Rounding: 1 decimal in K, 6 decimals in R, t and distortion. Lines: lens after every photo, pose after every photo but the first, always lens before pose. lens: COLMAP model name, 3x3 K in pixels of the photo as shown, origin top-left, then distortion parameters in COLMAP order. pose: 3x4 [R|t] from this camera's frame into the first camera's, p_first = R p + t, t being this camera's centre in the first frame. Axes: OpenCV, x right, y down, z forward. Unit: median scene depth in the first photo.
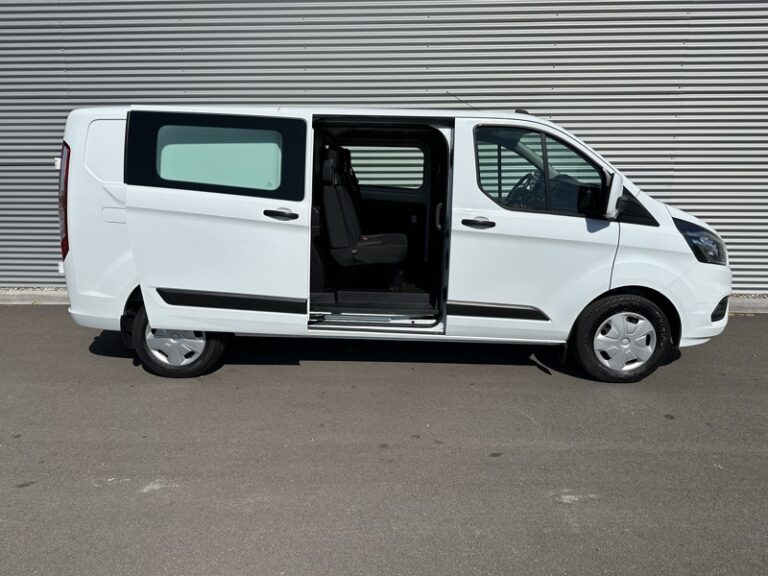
lens RADIAL K [[540.1, 0, 385.3], [0, 540.1, 279.9], [0, 0, 1]] dist [0.092231, -0.135863]
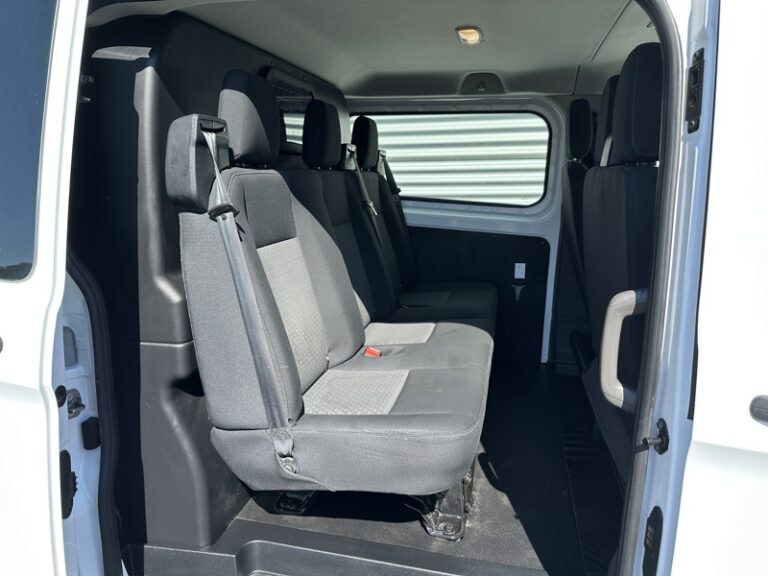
lens RADIAL K [[540.1, 0, 385.3], [0, 540.1, 279.9], [0, 0, 1]] dist [0.092231, -0.135863]
pose [[0.978571, 0.032092, -0.203395, 0.038672], [-0.033633, 0.999426, -0.004124, -0.109934], [0.203146, 0.010877, 0.979088, 0.583289]]
